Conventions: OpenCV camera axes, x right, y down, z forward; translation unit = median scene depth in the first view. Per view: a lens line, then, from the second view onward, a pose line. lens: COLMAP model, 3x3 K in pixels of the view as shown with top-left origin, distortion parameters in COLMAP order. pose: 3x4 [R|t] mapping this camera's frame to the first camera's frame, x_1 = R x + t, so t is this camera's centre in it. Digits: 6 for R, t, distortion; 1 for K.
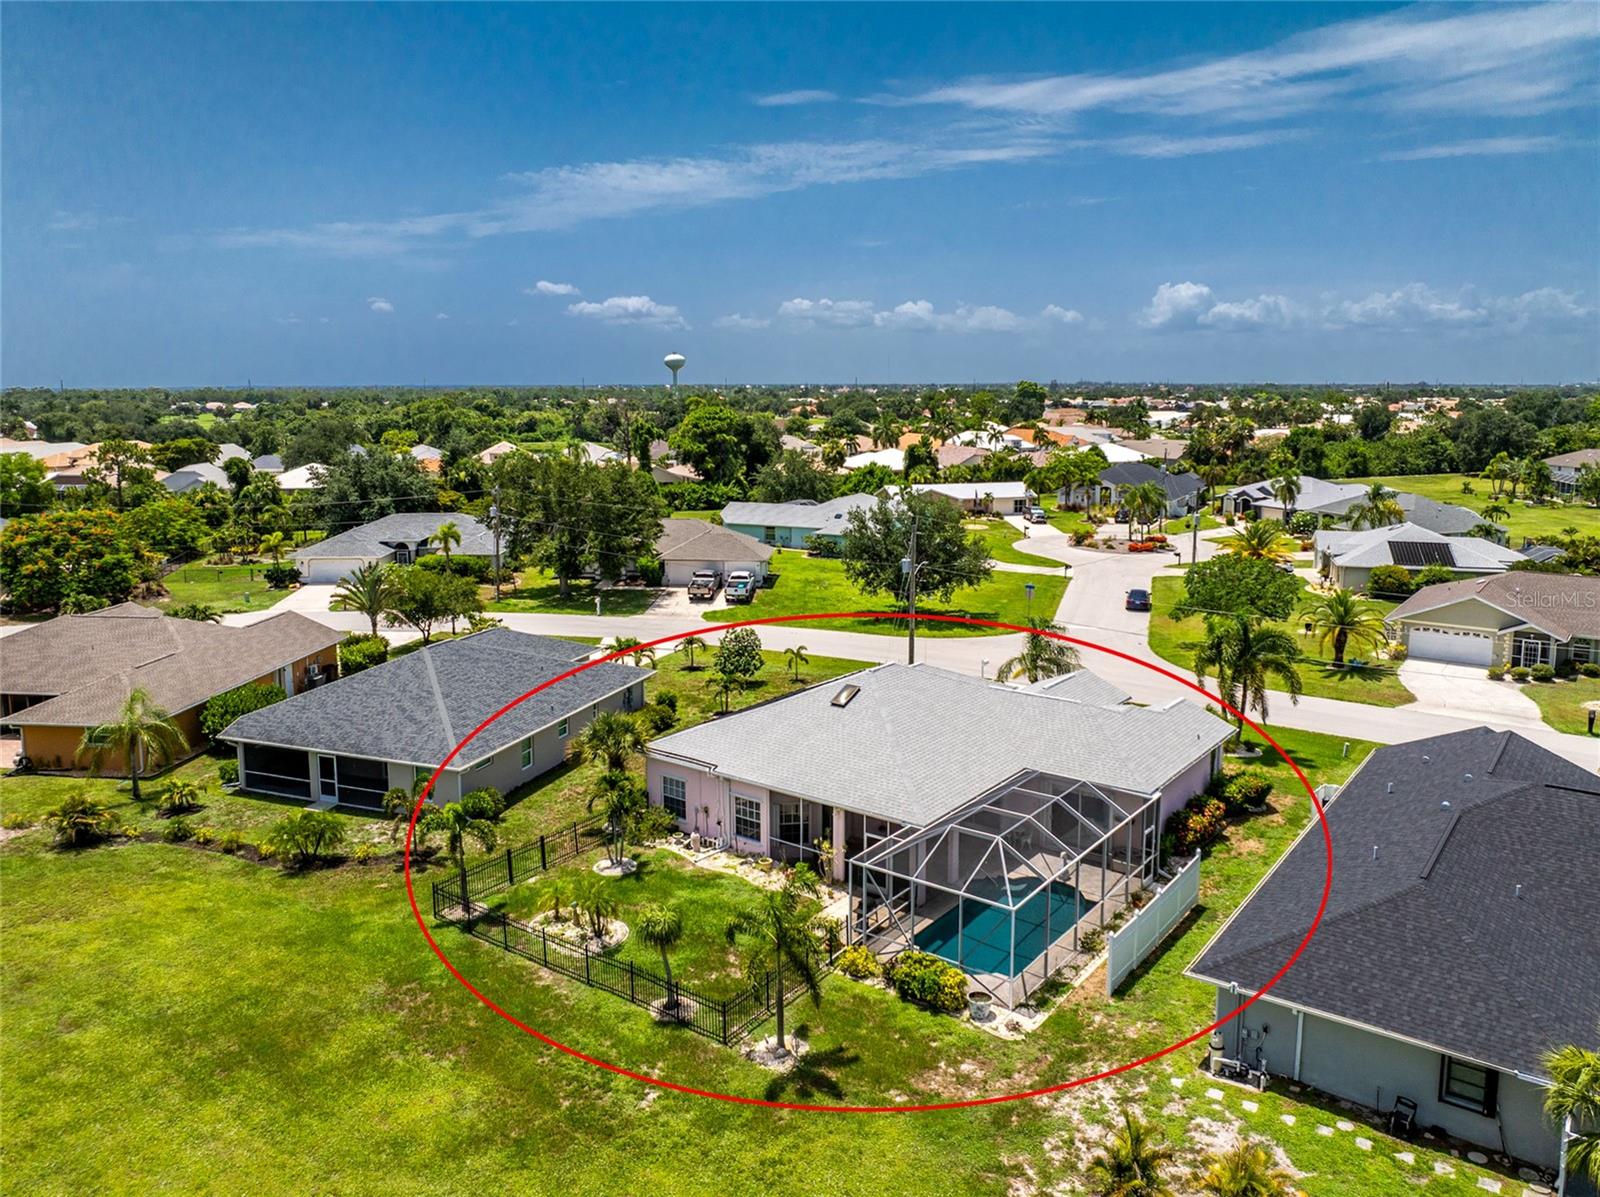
lens RADIAL K [[1156.9, 0, 802.6], [0, 1156.9, 520.6], [0, 0, 1]] dist [-0.031232, -0.000248]
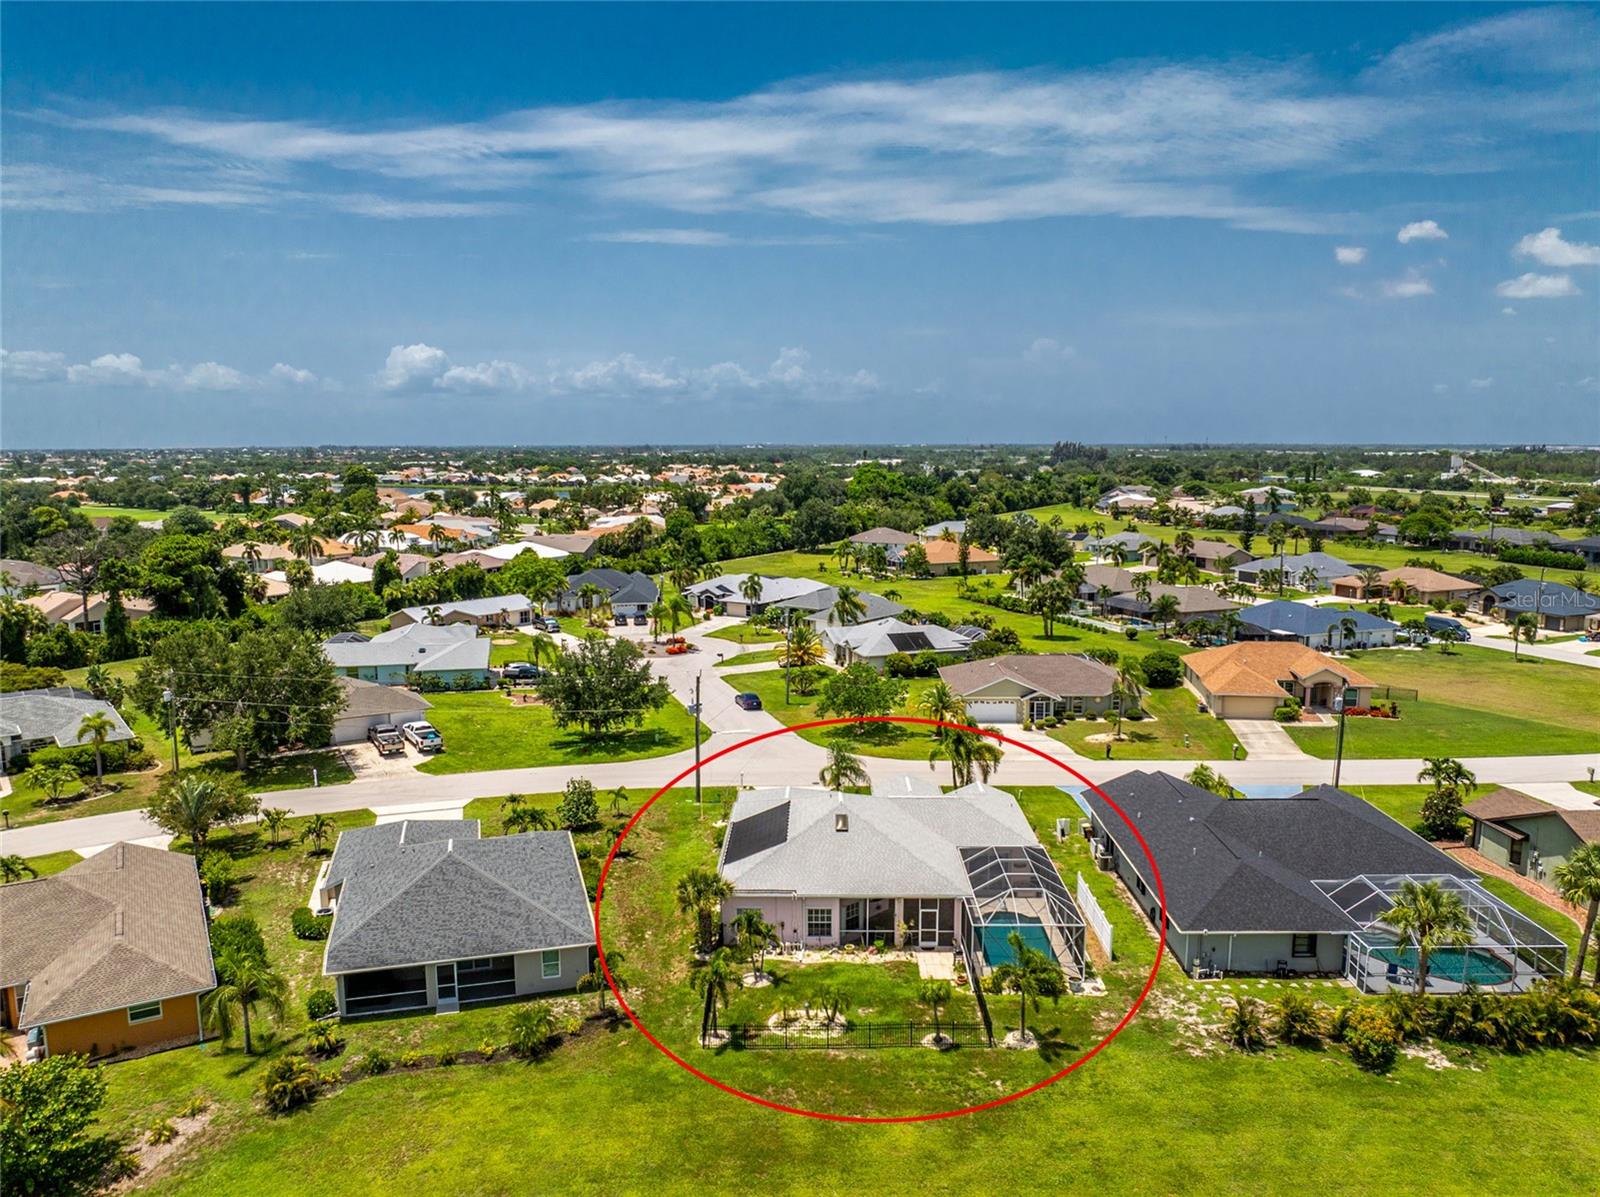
lens RADIAL K [[1143.7, 0, 800.0], [0, 1143.7, 598.5], [0, 0, 1]] dist [-0.034421, -0.006397]
pose [[0.807567, -0.078730, 0.584498, -0.833707], [0.070120, 0.996838, 0.037391, -0.185875], [-0.585593, 0.010789, 0.810533, -0.116461]]
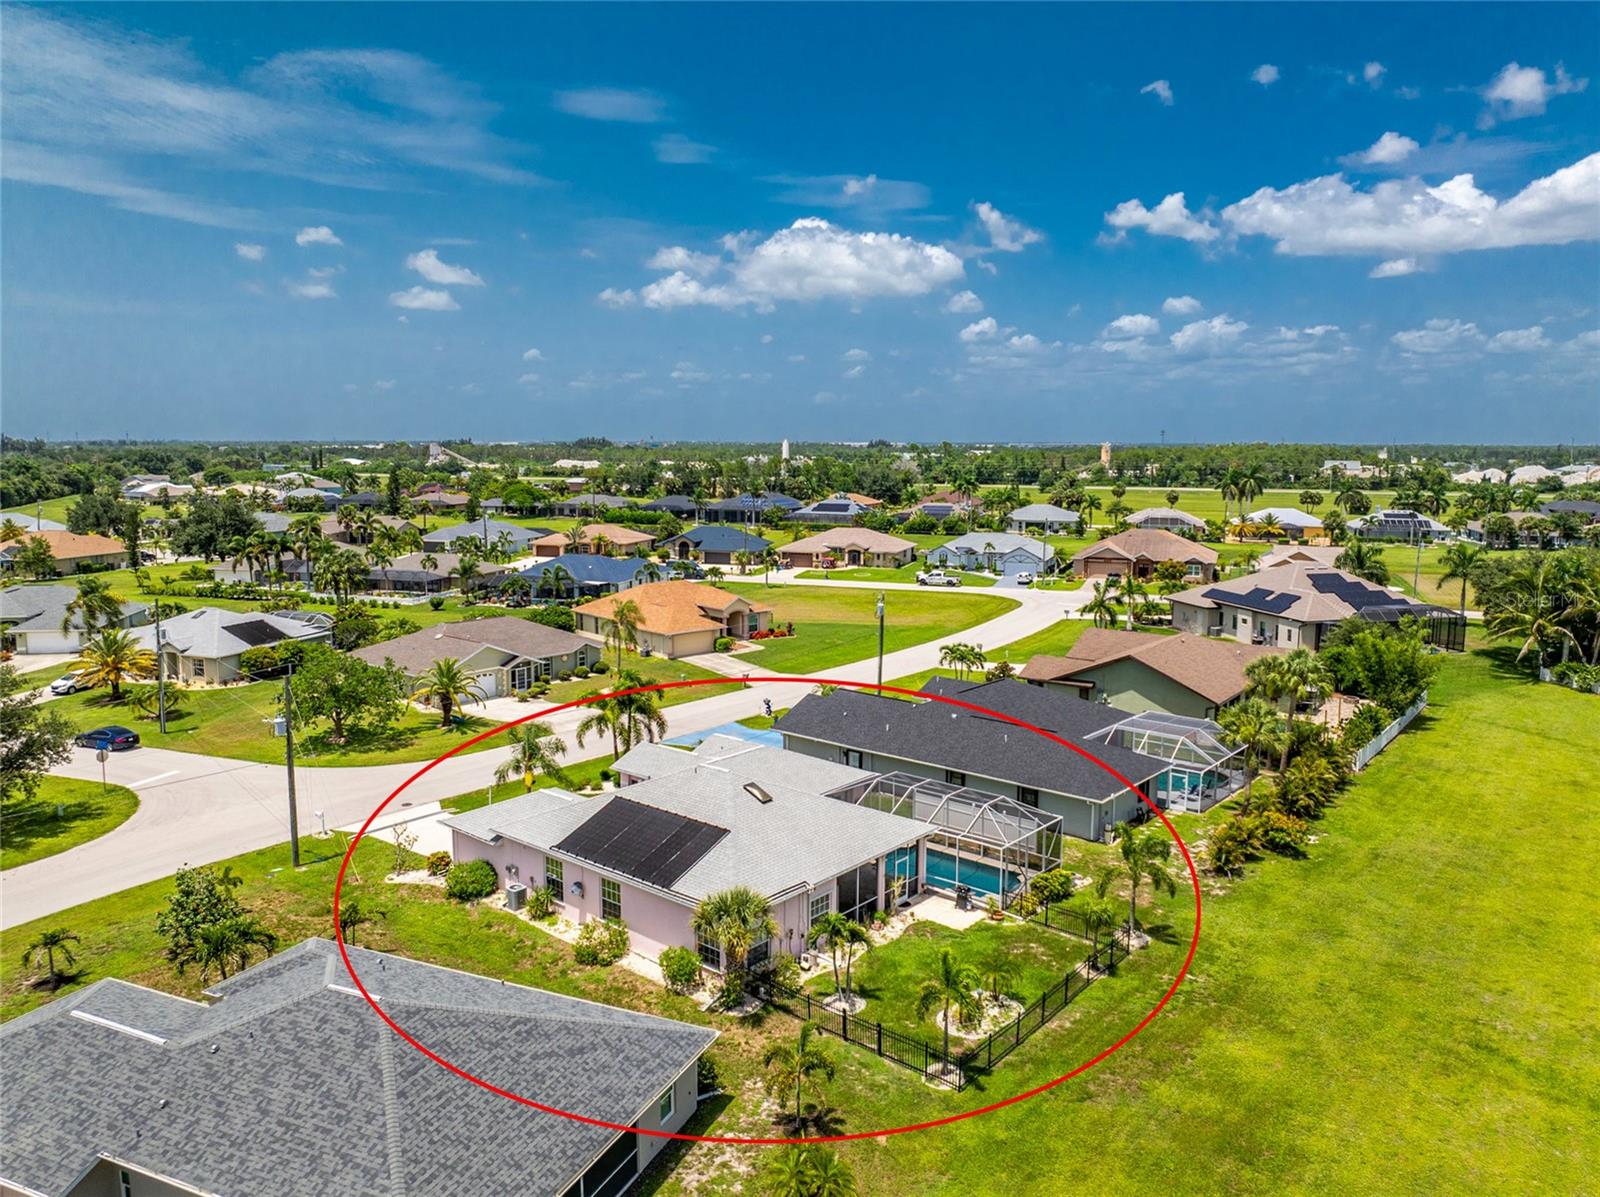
lens RADIAL K [[1141.7, 0, 824.5], [0, 1141.7, 588.2], [0, 0, 1]] dist [-0.037025, 0.001250]
pose [[0.041704, -0.123816, 0.991428, -1.059105], [0.111773, 0.986641, 0.118516, -0.170992], [-0.992858, 0.105873, 0.054986, 0.887279]]
